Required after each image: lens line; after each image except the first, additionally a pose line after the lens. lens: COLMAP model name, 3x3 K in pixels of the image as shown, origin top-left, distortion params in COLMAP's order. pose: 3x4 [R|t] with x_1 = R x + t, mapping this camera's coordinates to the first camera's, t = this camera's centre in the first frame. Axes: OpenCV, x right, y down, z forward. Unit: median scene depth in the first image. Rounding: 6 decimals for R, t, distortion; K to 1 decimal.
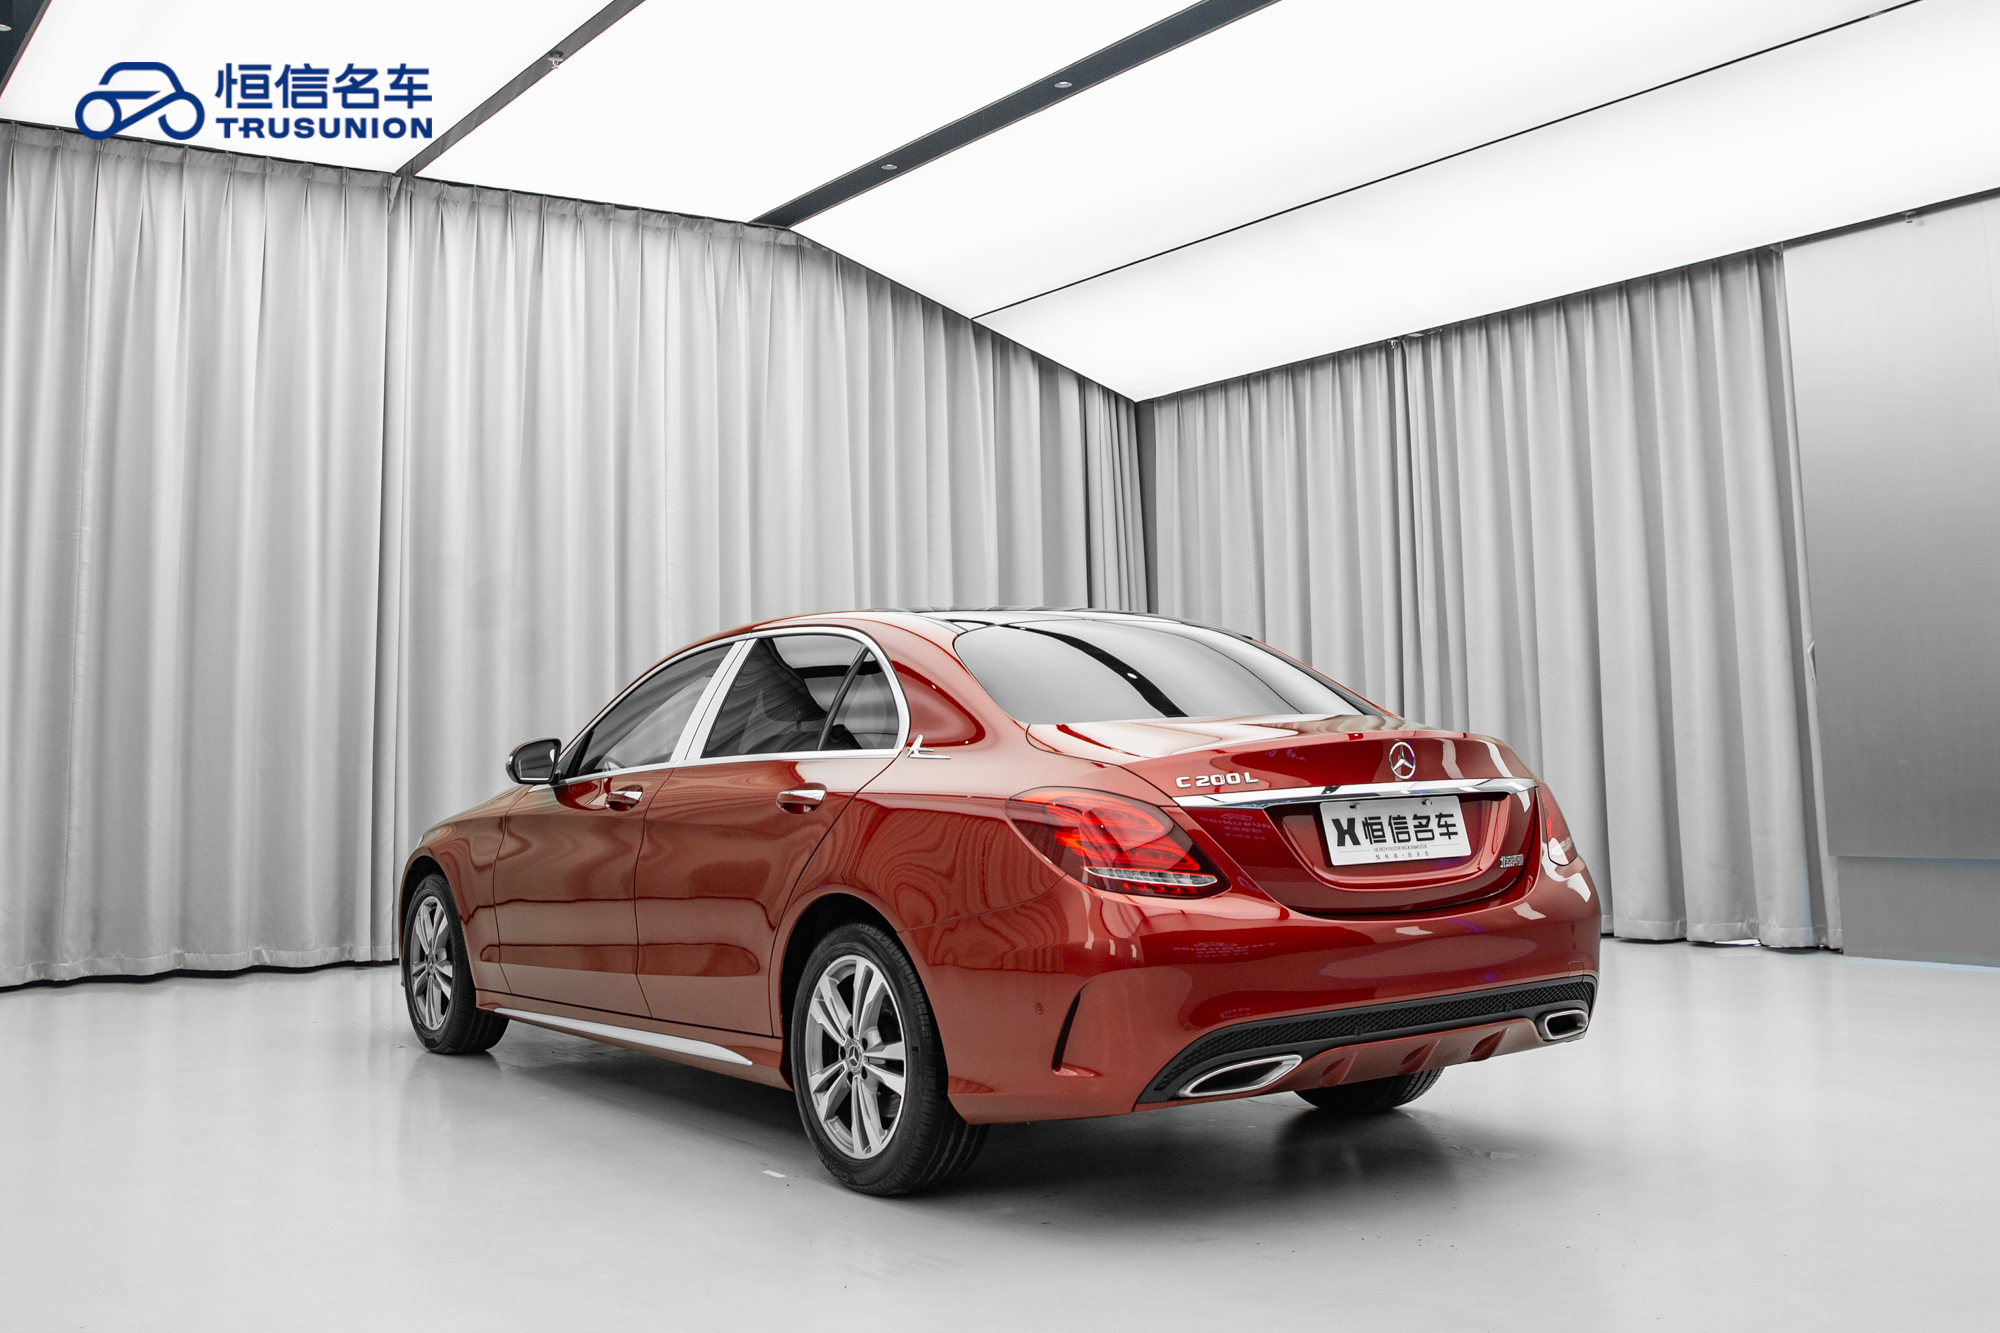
lens RADIAL K [[1344.1, 0, 1000.0], [0, 1344.1, 666.5], [0, 0, 1]] dist [-0.027079, -0.001062]
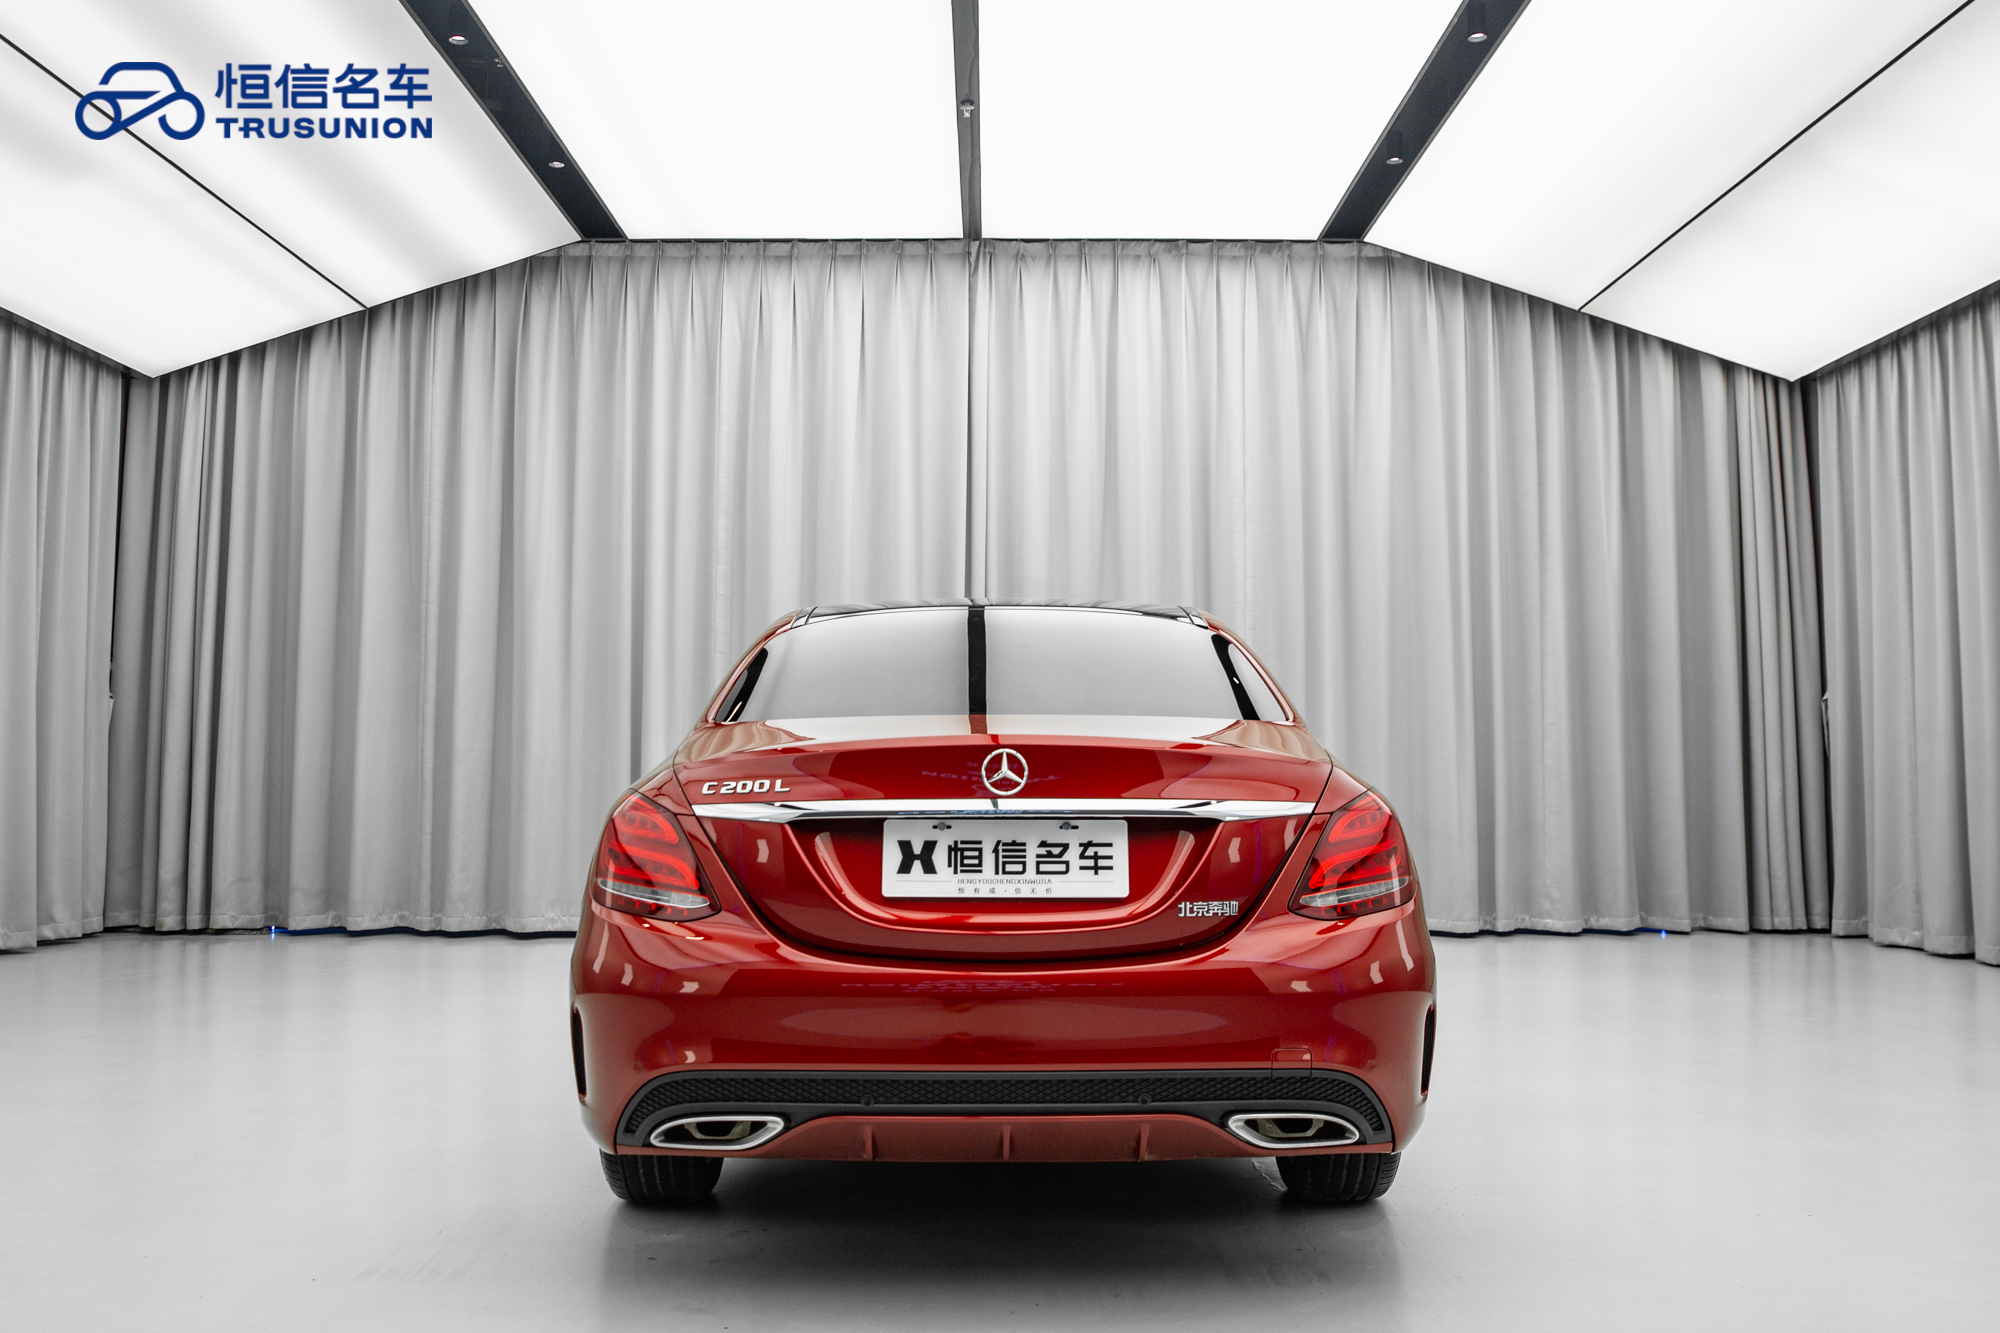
lens RADIAL K [[1333.2, 0, 1020.3], [0, 1333.2, 658.6], [0, 0, 1]] dist [-0.109647, 0.067177]
pose [[0.906941, -0.012273, -0.421078, 0.628669], [0.005399, 0.999832, -0.017514, 0.016864], [0.421222, 0.013610, 0.906855, 0.282649]]
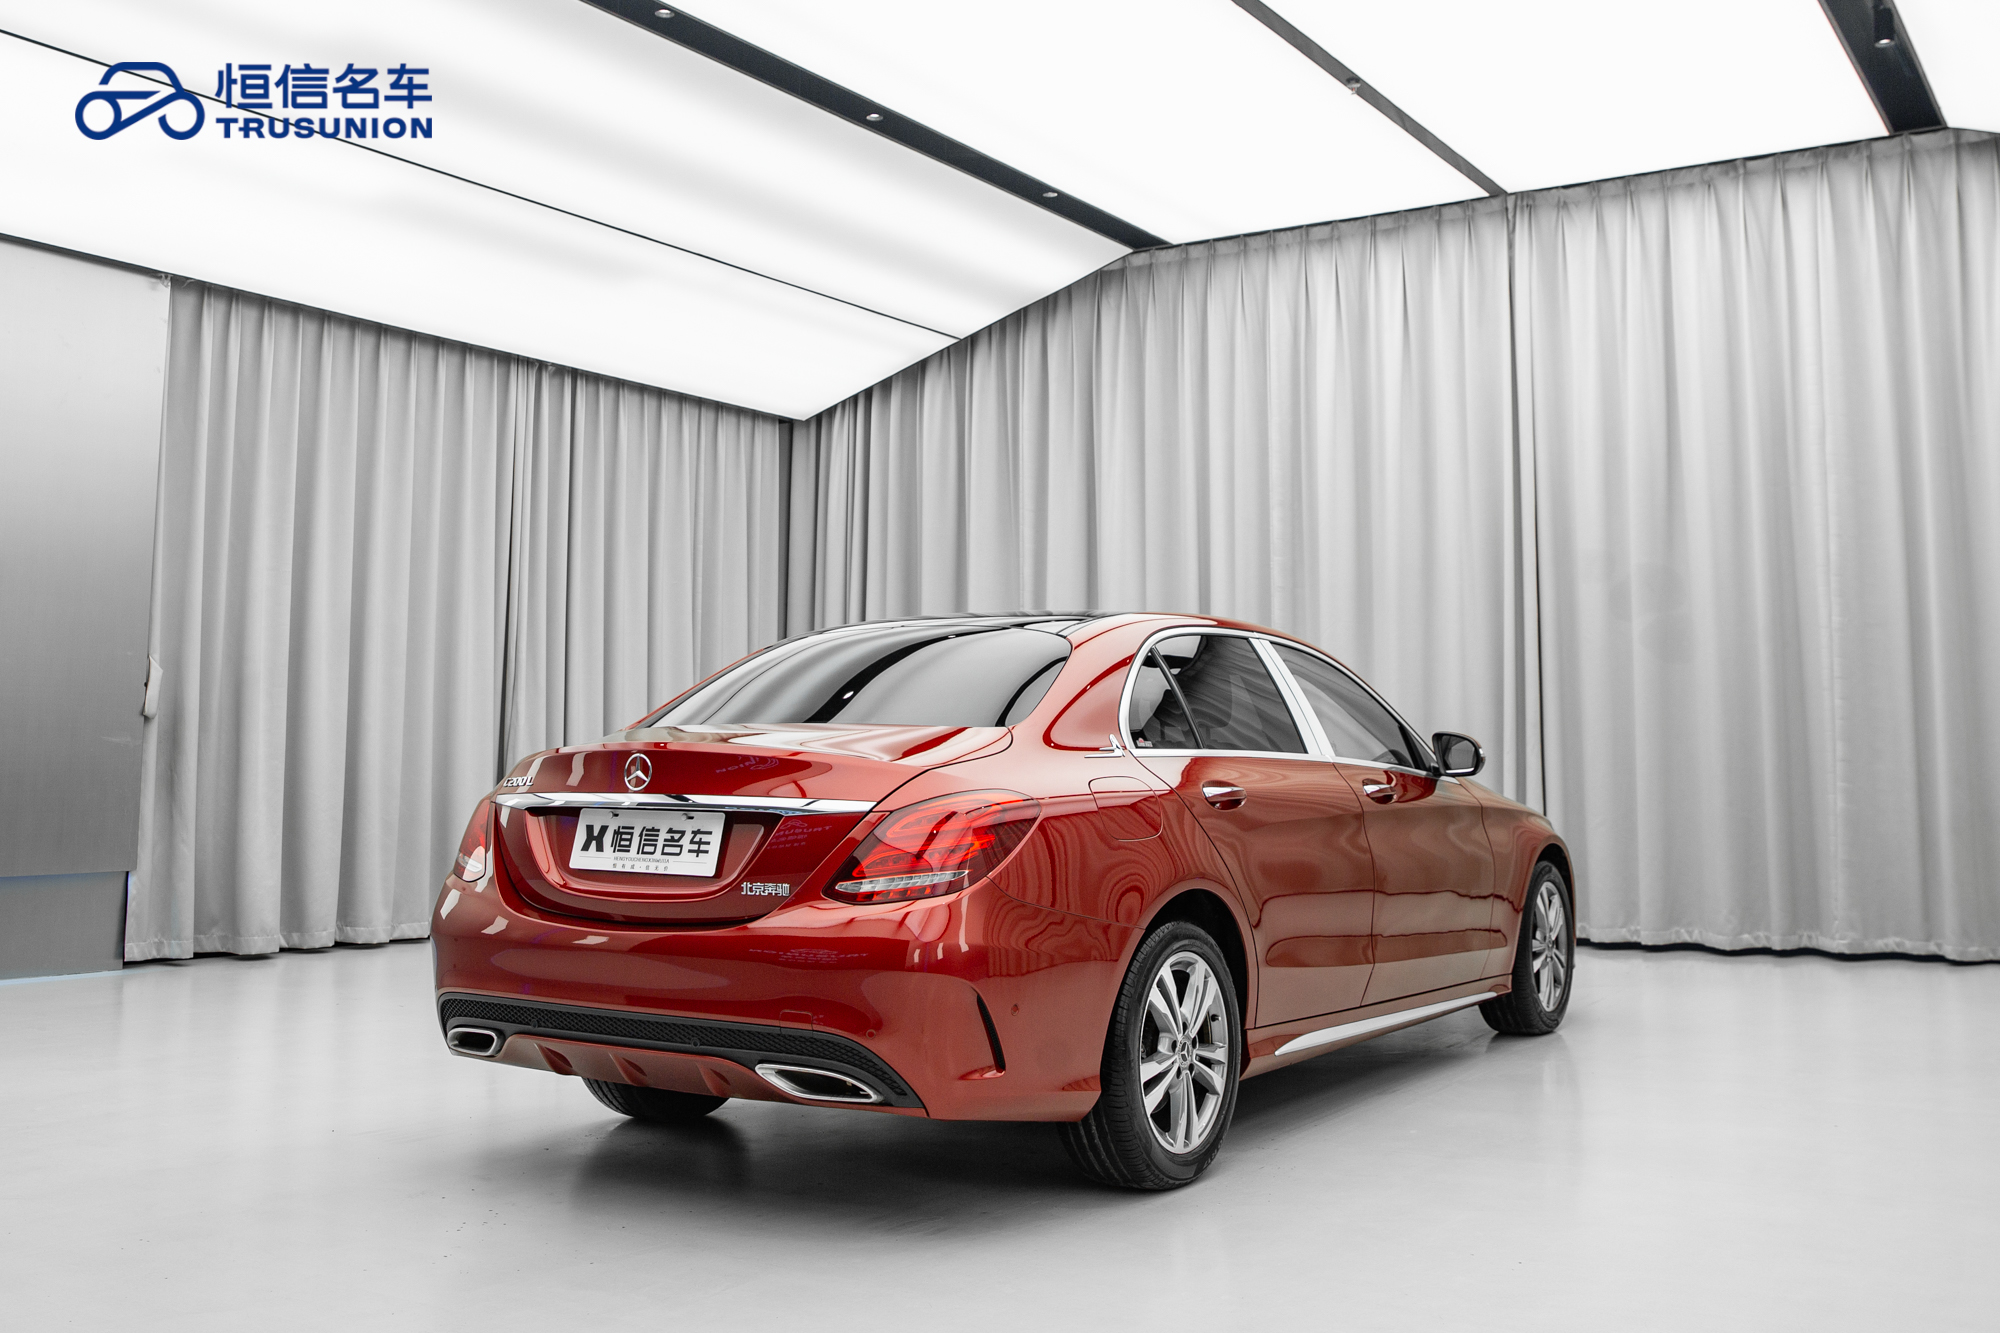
lens RADIAL K [[1292.9, 0, 1000.0], [0, 1292.9, 666.5], [0, 0, 1]] dist [-0.005897, -0.025159]
pose [[0.652507, -0.025652, -0.757349, 1.187651], [0.029967, 0.999519, -0.008036, 0.006847], [0.757190, -0.017452, 0.652961, 0.565791]]
